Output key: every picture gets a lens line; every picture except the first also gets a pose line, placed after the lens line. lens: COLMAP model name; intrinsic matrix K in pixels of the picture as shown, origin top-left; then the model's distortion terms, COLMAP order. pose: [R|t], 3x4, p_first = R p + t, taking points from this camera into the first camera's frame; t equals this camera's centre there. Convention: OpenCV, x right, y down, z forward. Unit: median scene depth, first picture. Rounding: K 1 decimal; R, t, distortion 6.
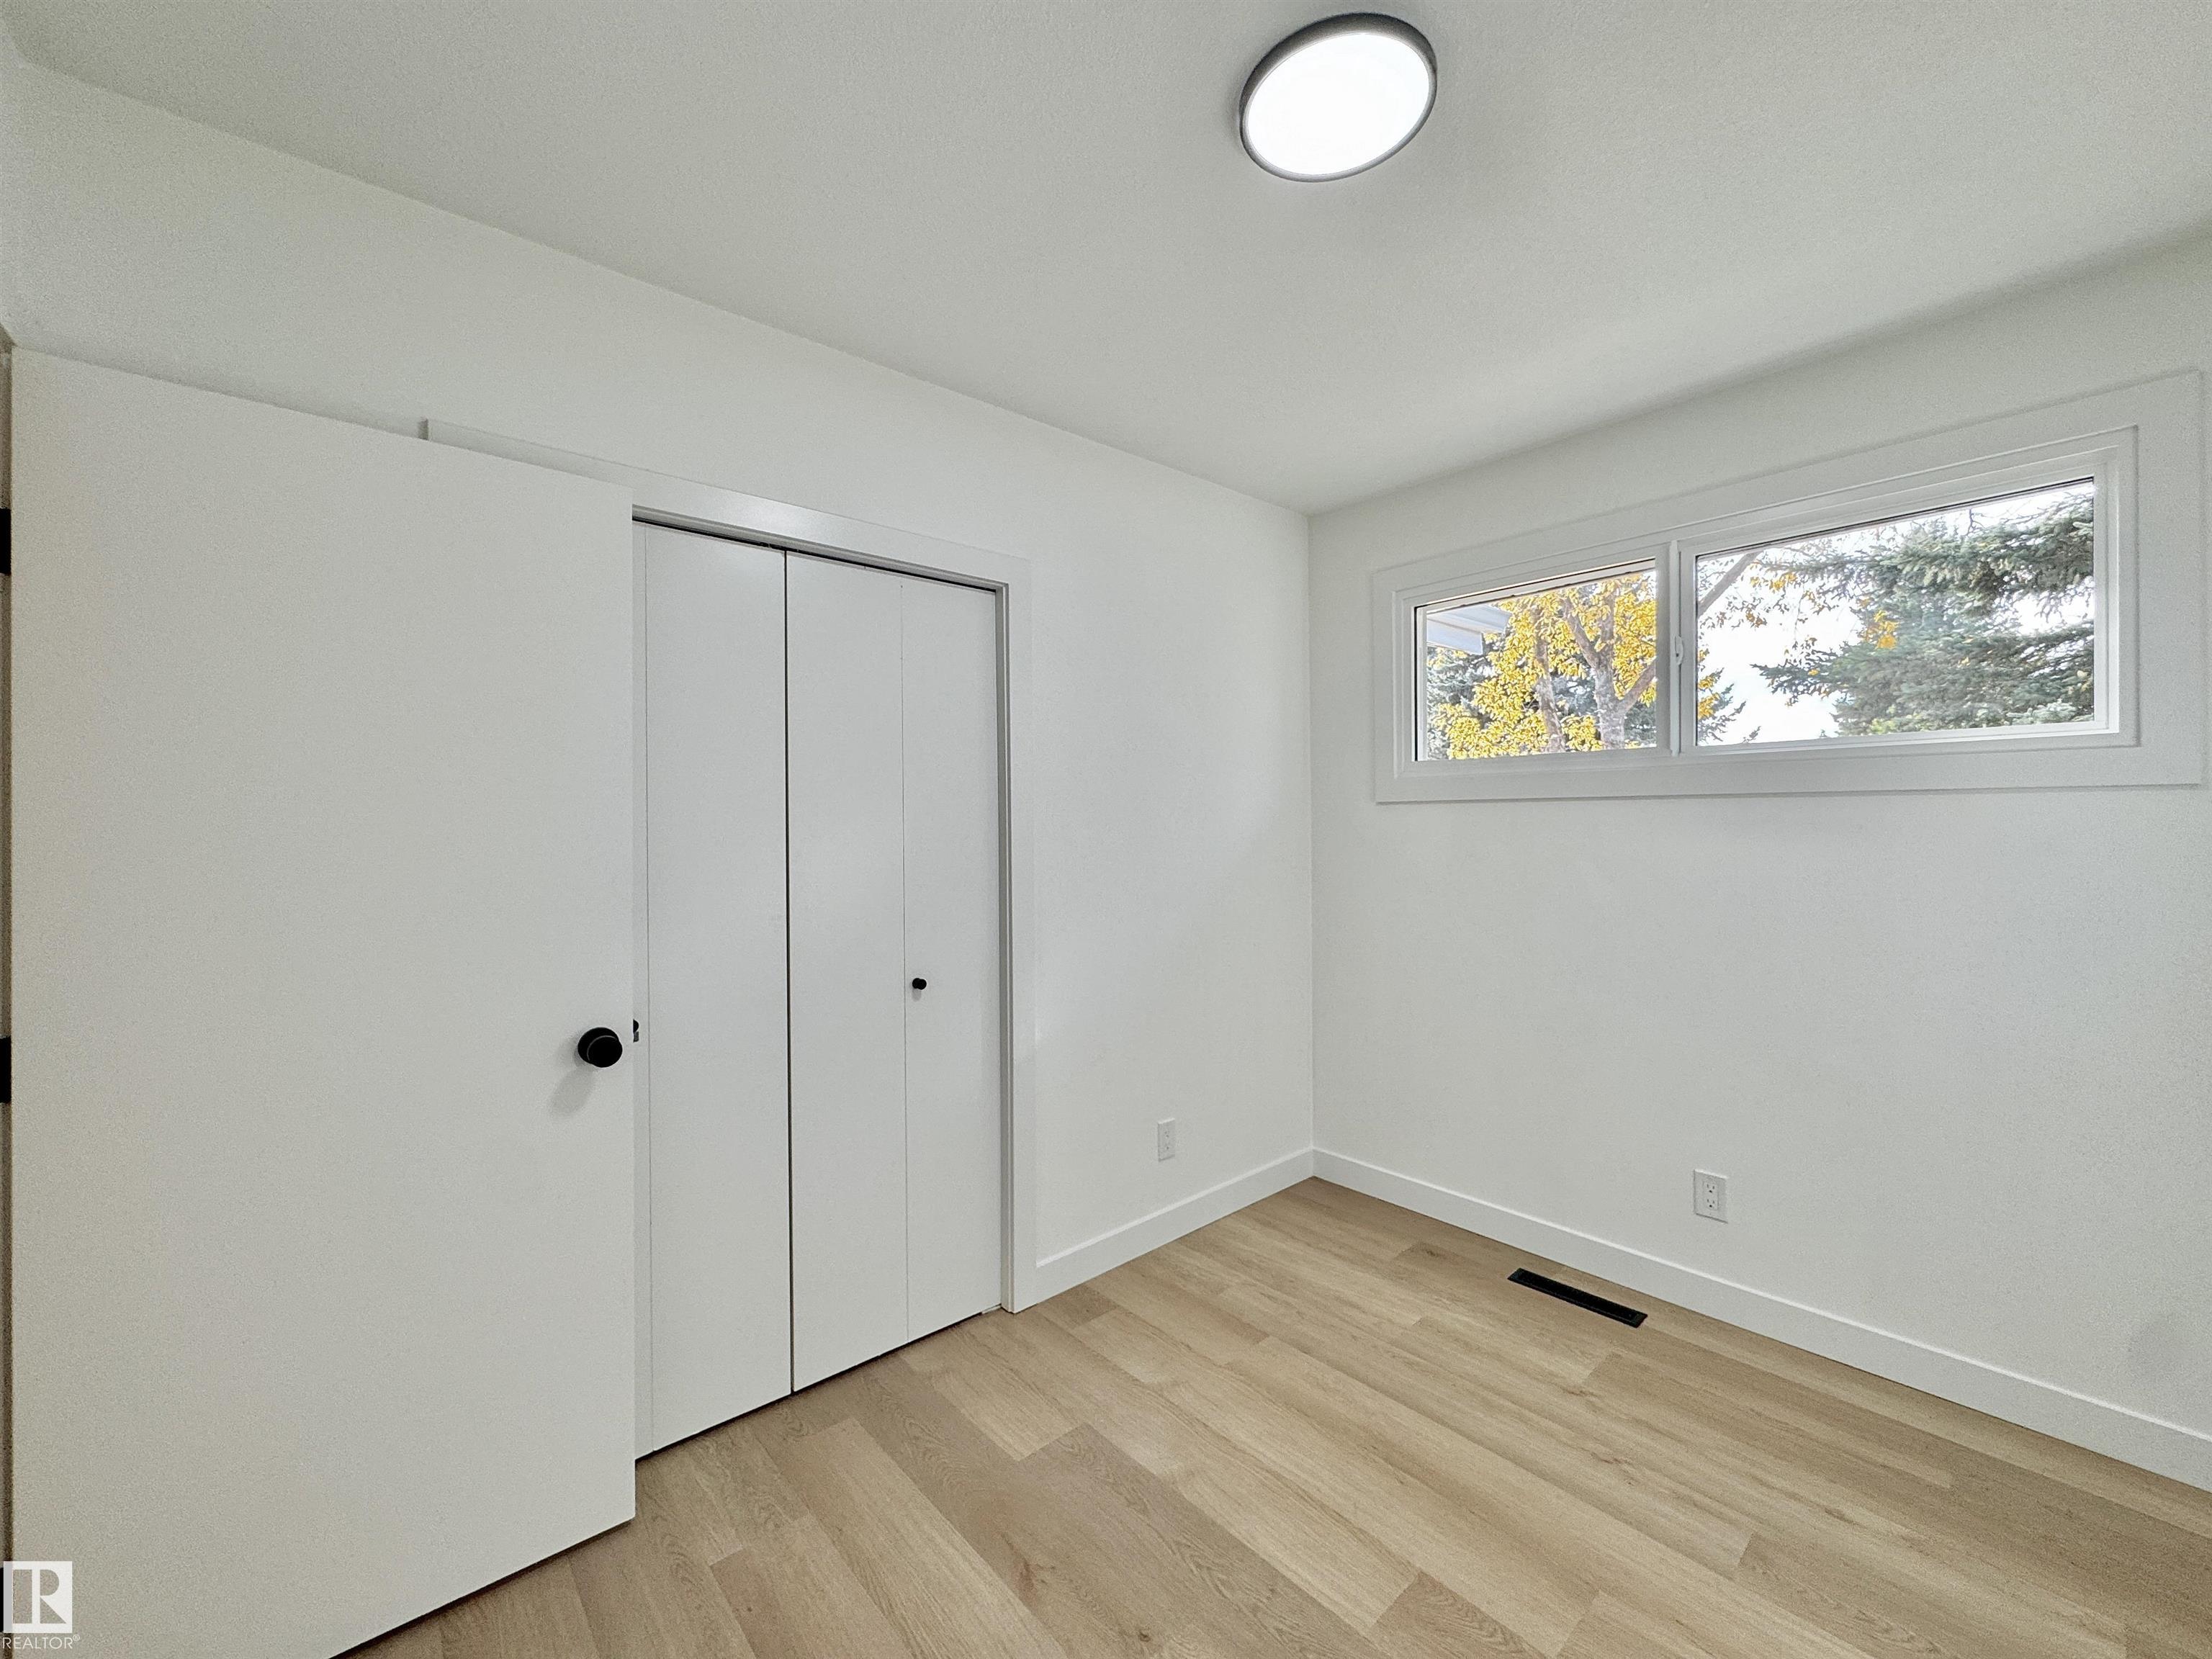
lens RADIAL K [[881.1, 0, 1098.8], [0, 881.1, 833.1], [0, 0, 1]] dist [-0.008067, 0.001253]
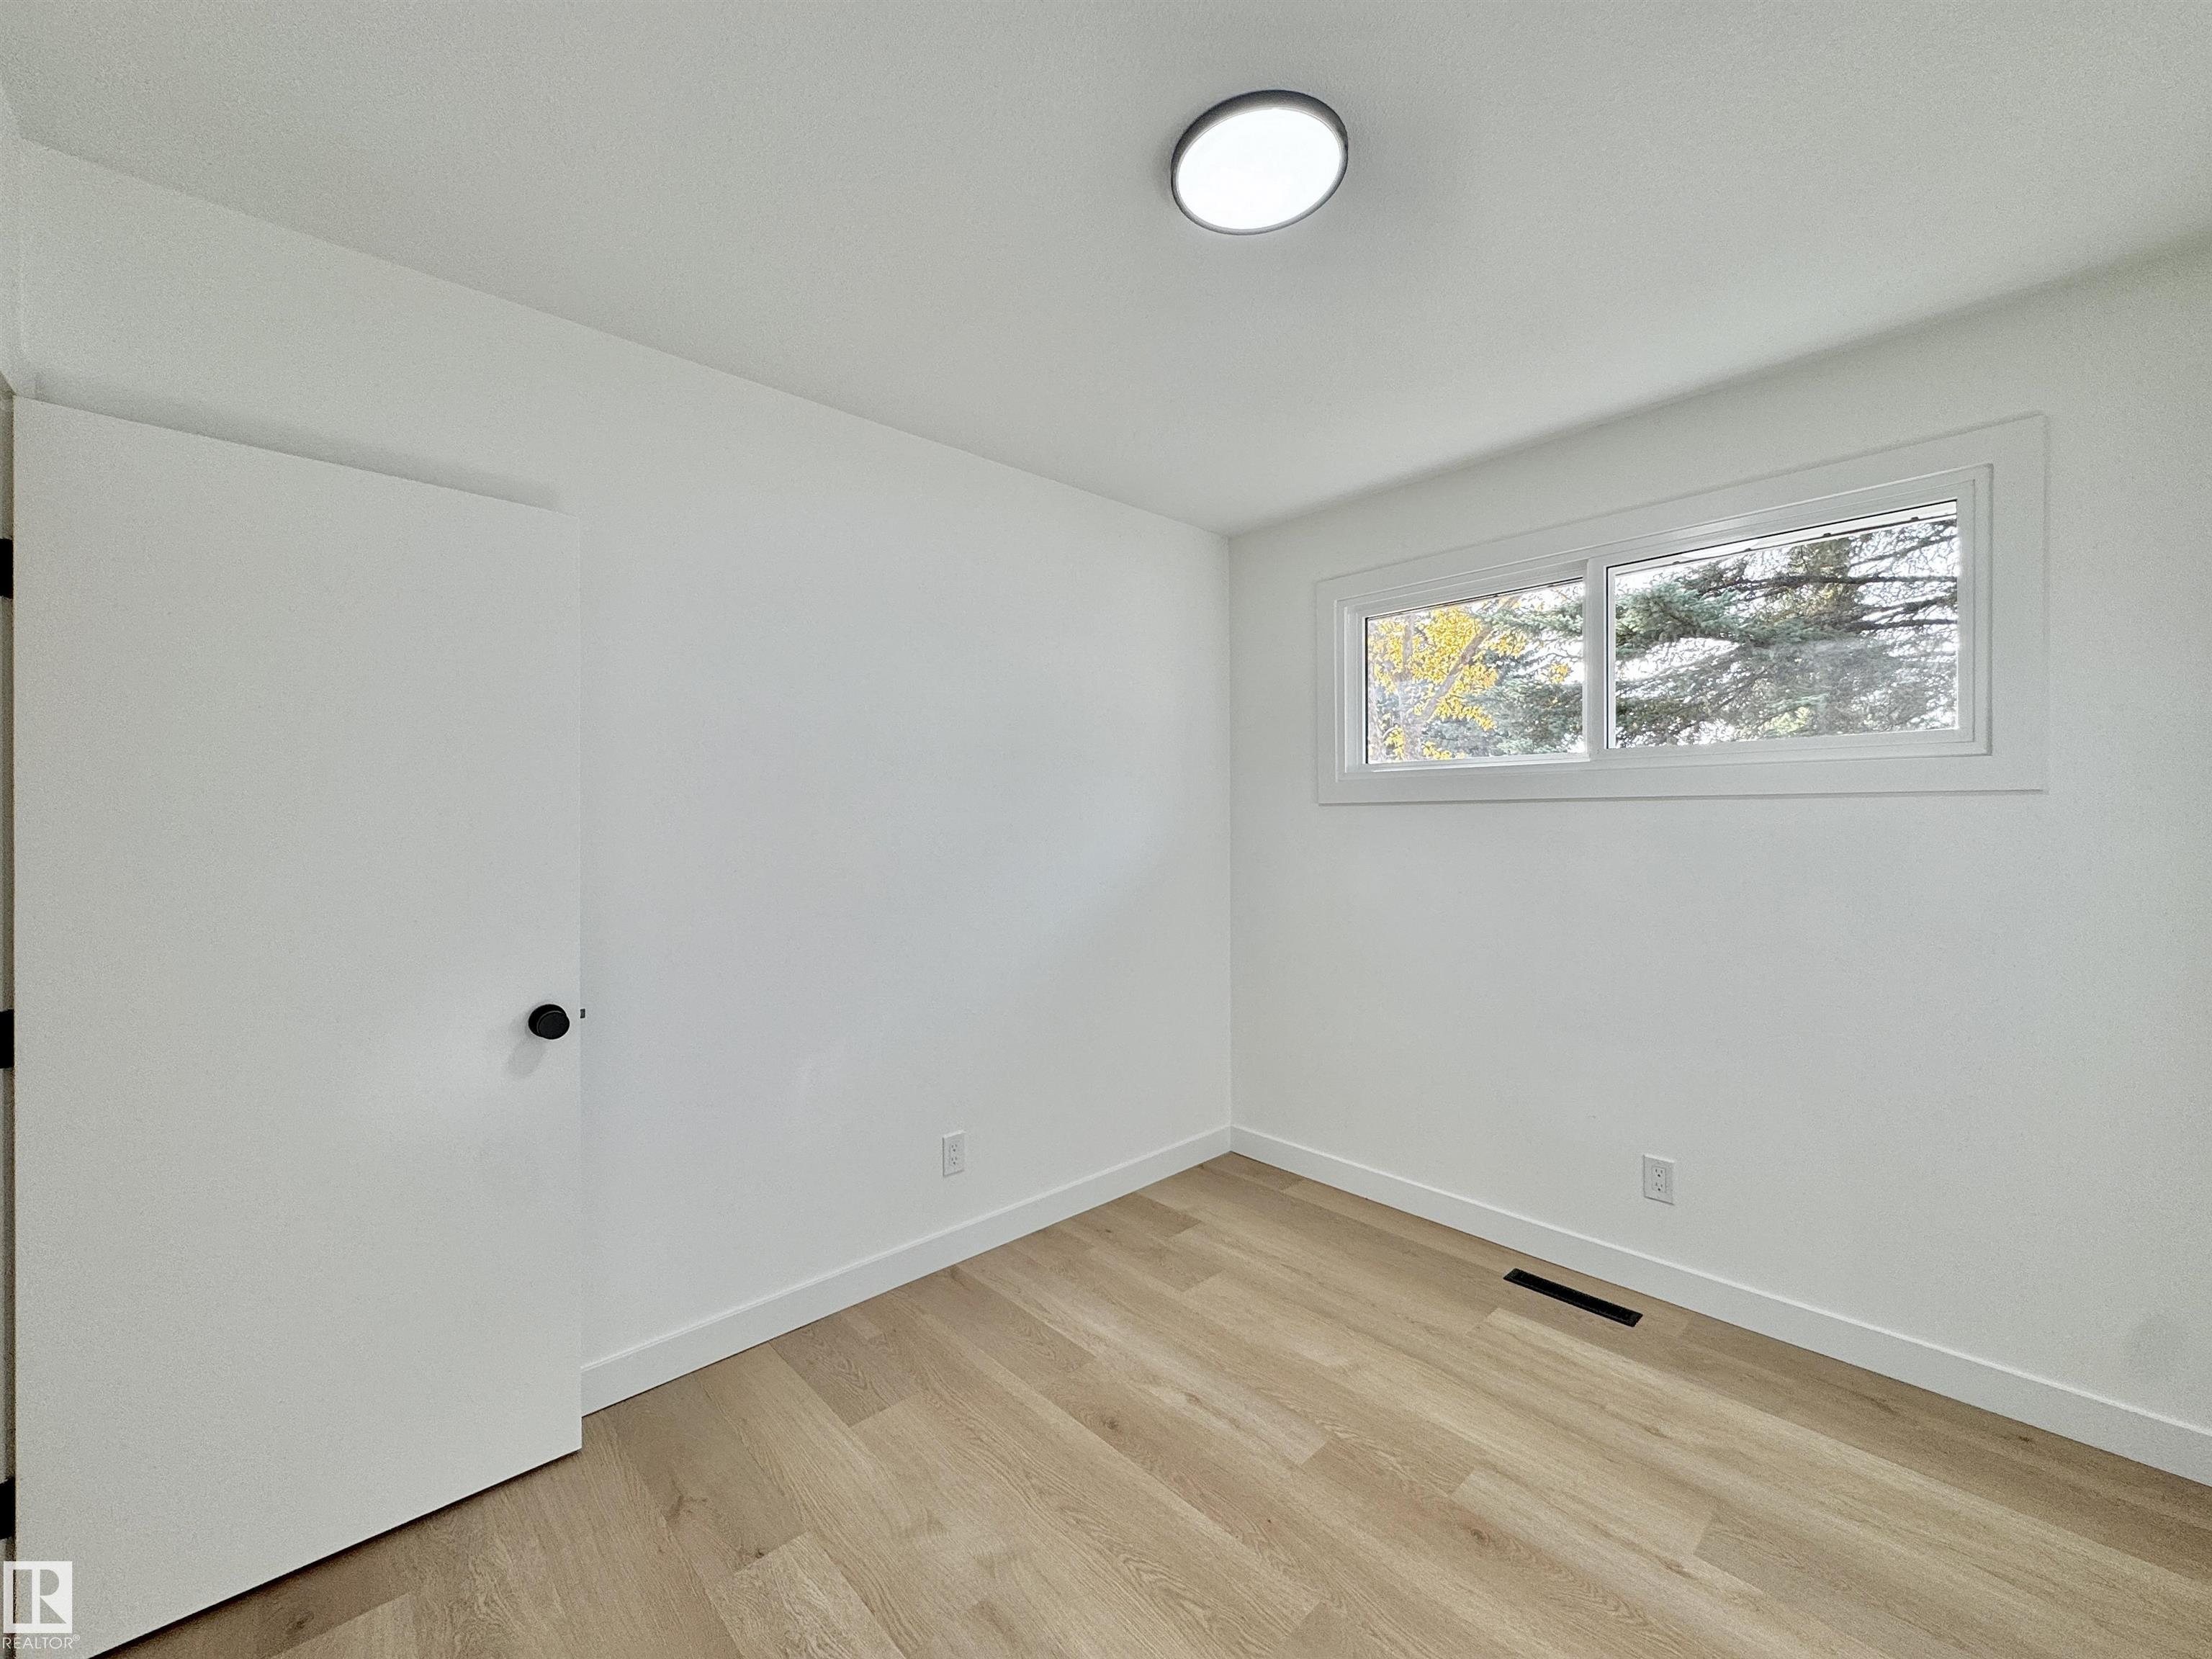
lens RADIAL K [[881.1, 0, 1121.6], [0, 881.1, 819.7], [0, 0, 1]] dist [-0.008067, 0.001253]
pose [[0.999497, -0.000679, 0.031694, 0.086210], [0.001211, 0.999859, -0.016764, 0.000960], [-0.031678, 0.016794, 0.999357, -0.098010]]
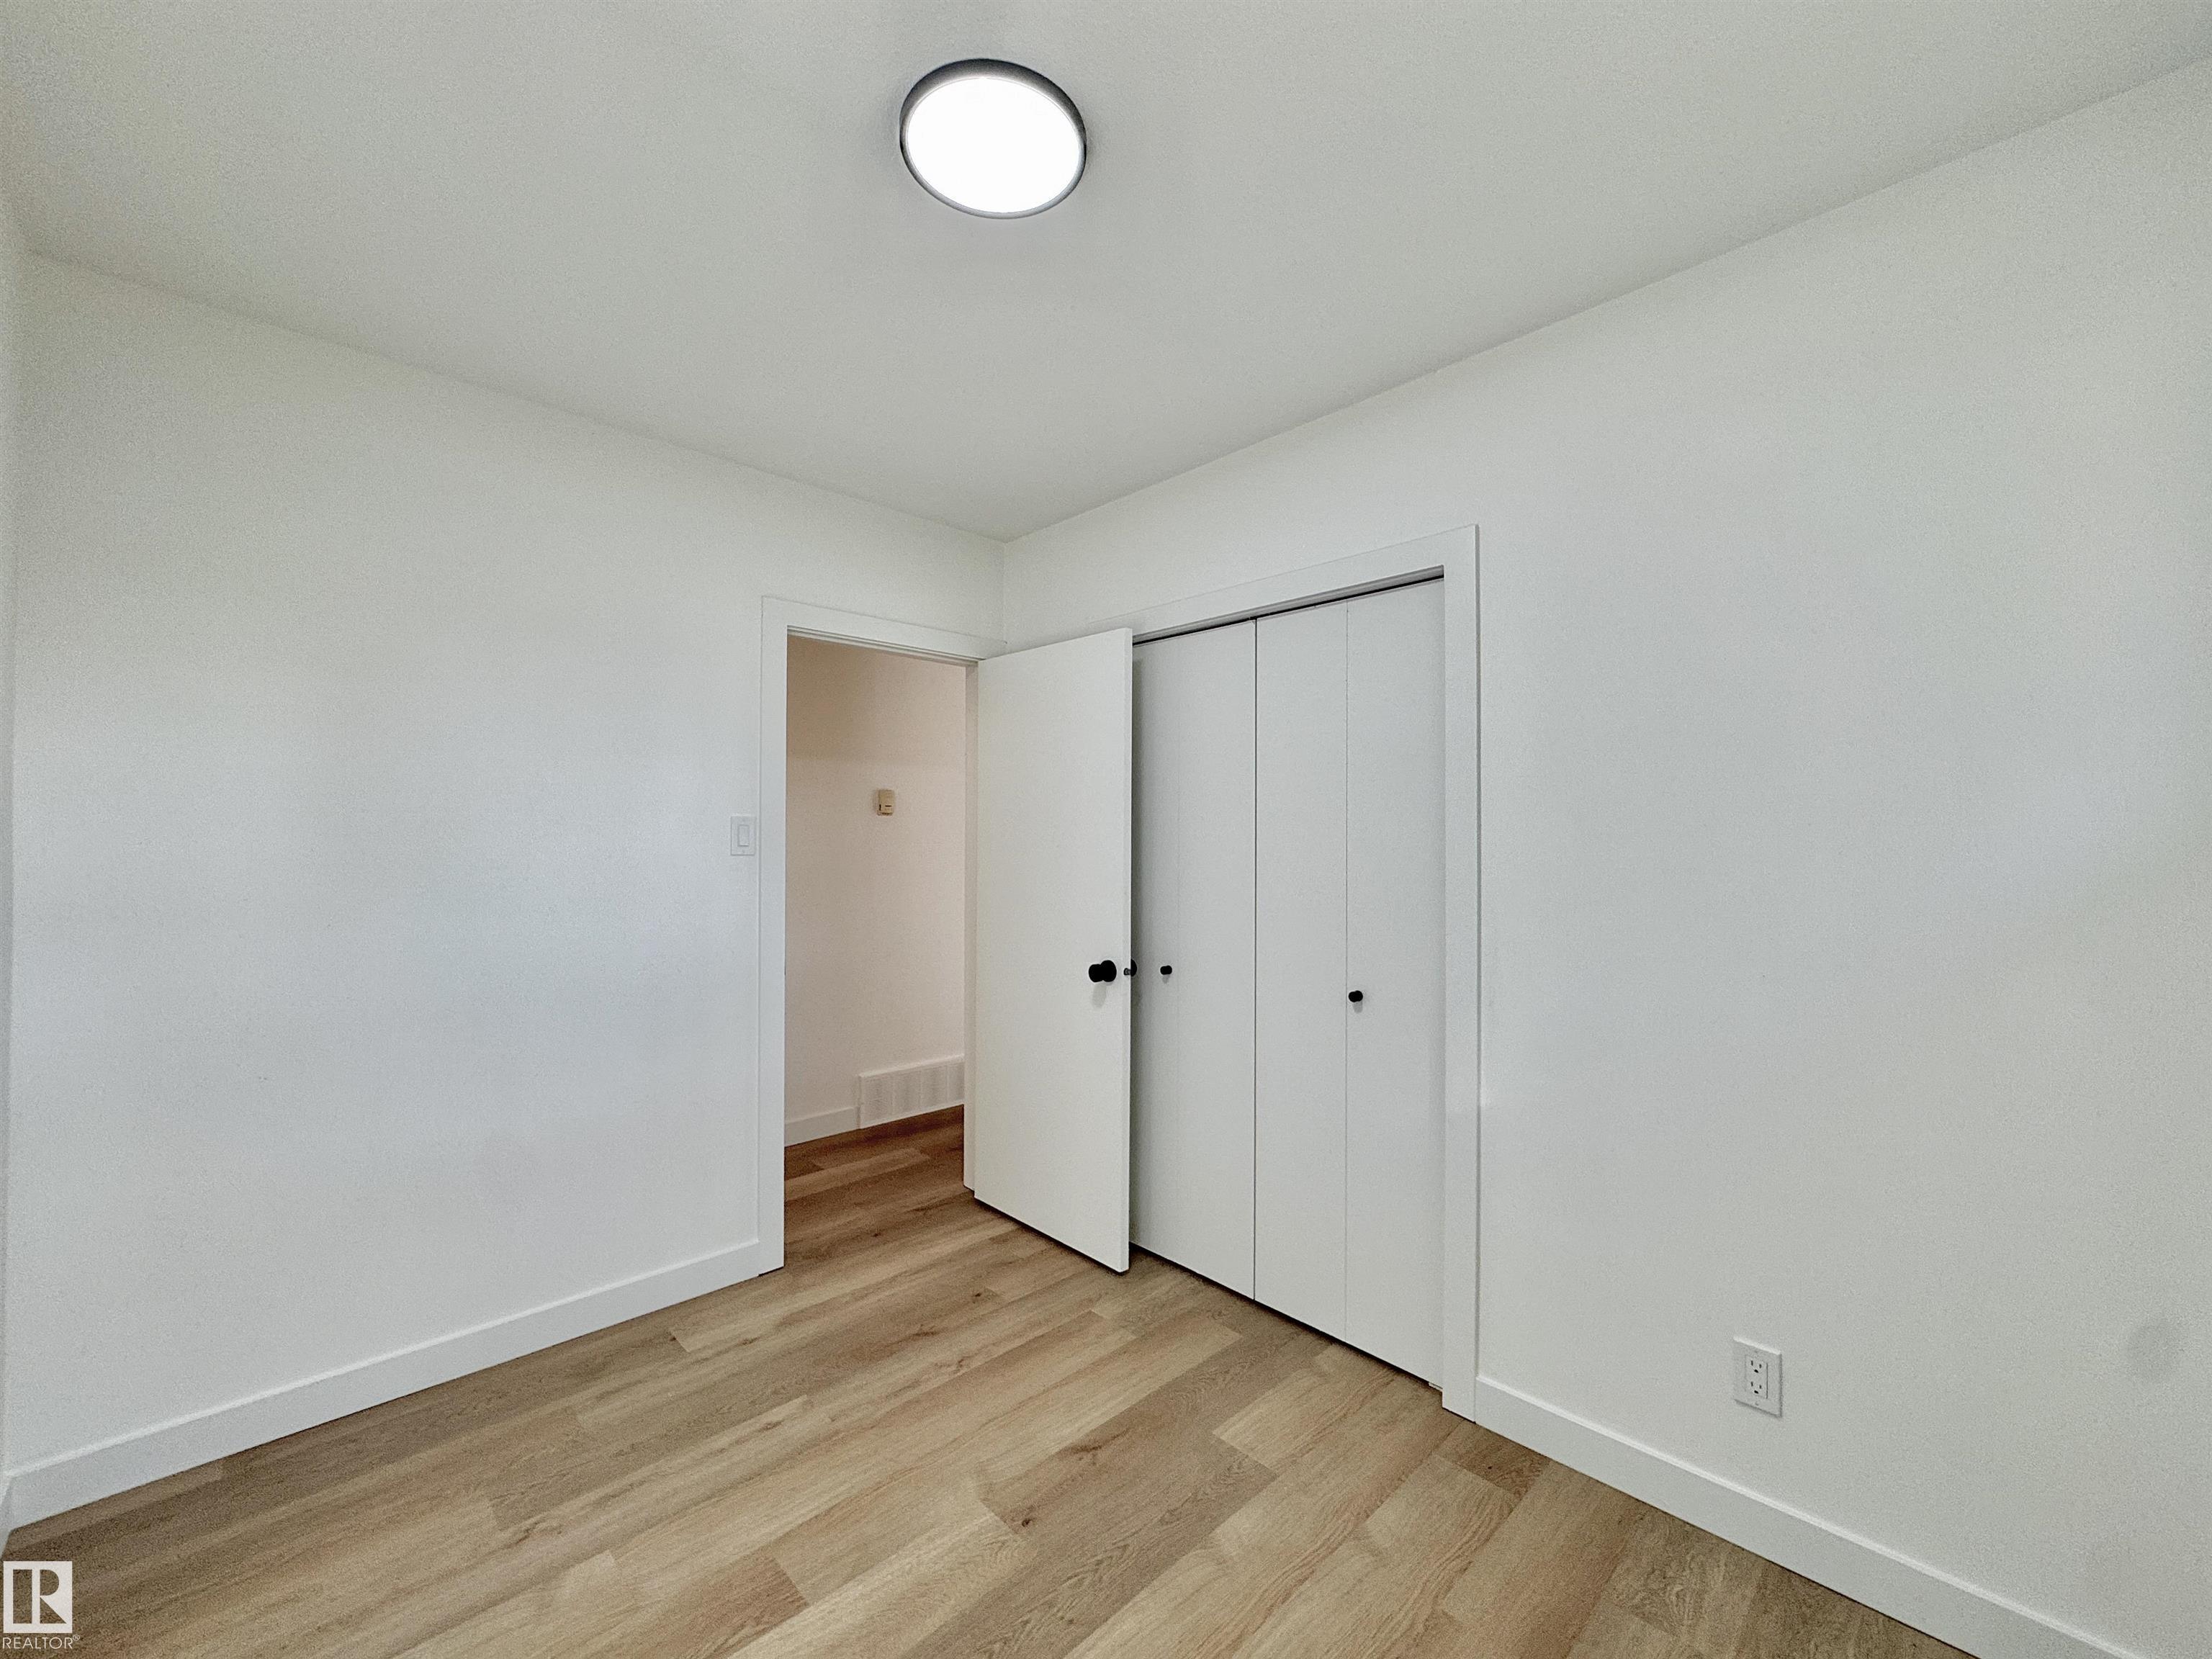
lens RADIAL K [[881.1, 0, 1112.2], [0, 881.1, 831.4], [0, 0, 1]] dist [-0.008067, 0.001253]
pose [[0.053531, -0.007425, -0.998539, 0.772912], [-0.019302, 0.999778, -0.008469, -0.002395], [0.998380, 0.019727, 0.053376, 0.642105]]
